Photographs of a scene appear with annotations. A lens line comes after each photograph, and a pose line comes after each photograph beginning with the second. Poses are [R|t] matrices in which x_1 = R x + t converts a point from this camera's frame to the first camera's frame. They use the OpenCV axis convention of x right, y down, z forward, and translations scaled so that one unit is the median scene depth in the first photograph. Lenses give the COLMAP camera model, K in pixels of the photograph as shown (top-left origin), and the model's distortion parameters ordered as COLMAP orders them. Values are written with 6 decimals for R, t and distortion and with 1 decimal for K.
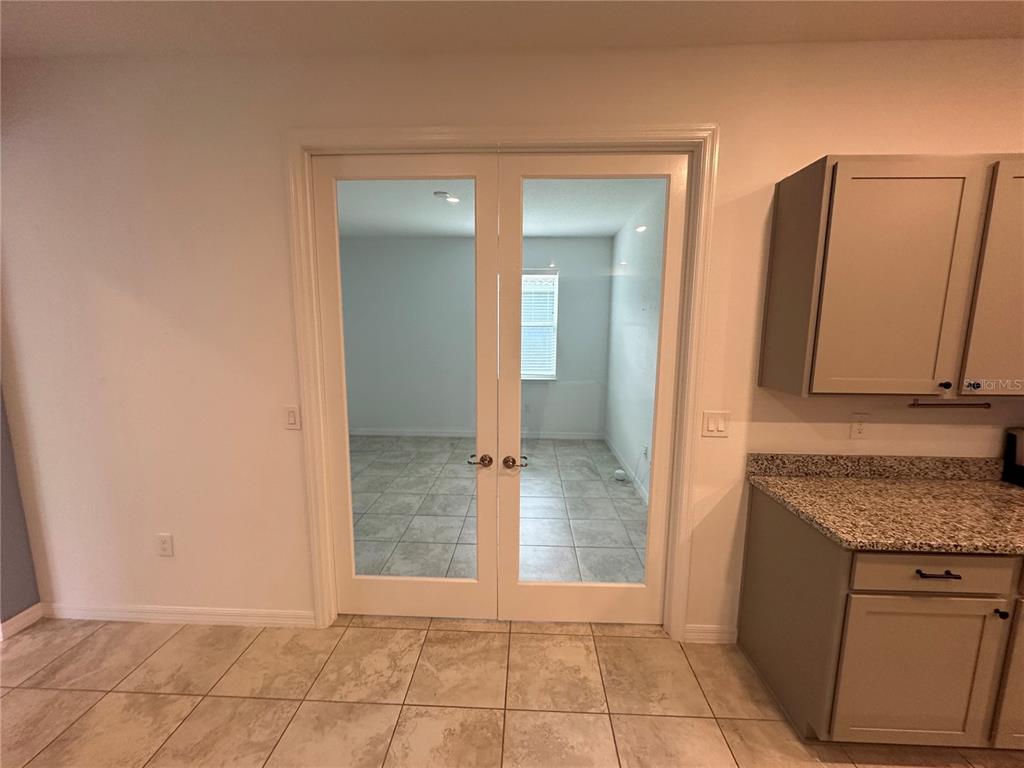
lens RADIAL K [[408.0, 0, 515.2], [0, 408.0, 389.6], [0, 0, 1]] dist [-0.000704, 0.000371]
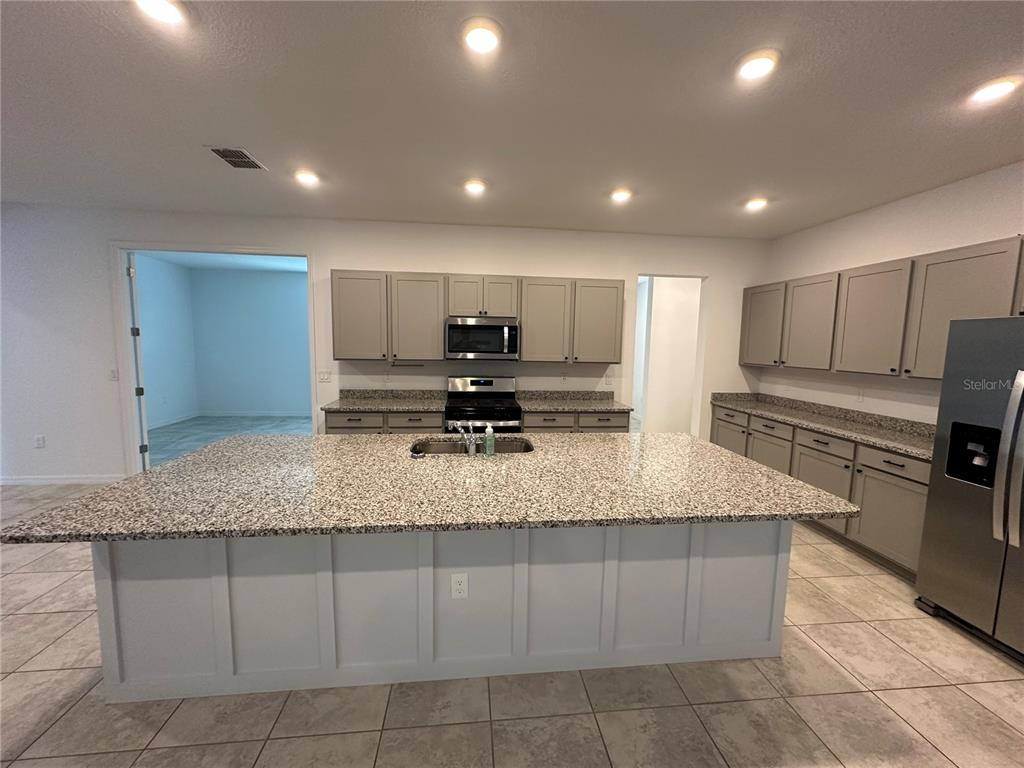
lens RADIAL K [[408.0, 0, 510.4], [0, 408.0, 387.2], [0, 0, 1]] dist [-0.000704, 0.000371]
pose [[0.990094, -0.003643, 0.140362, 1.203313], [0.007644, 0.999579, -0.027974, 0.219081], [-0.140201, 0.028770, 0.989705, -1.376543]]
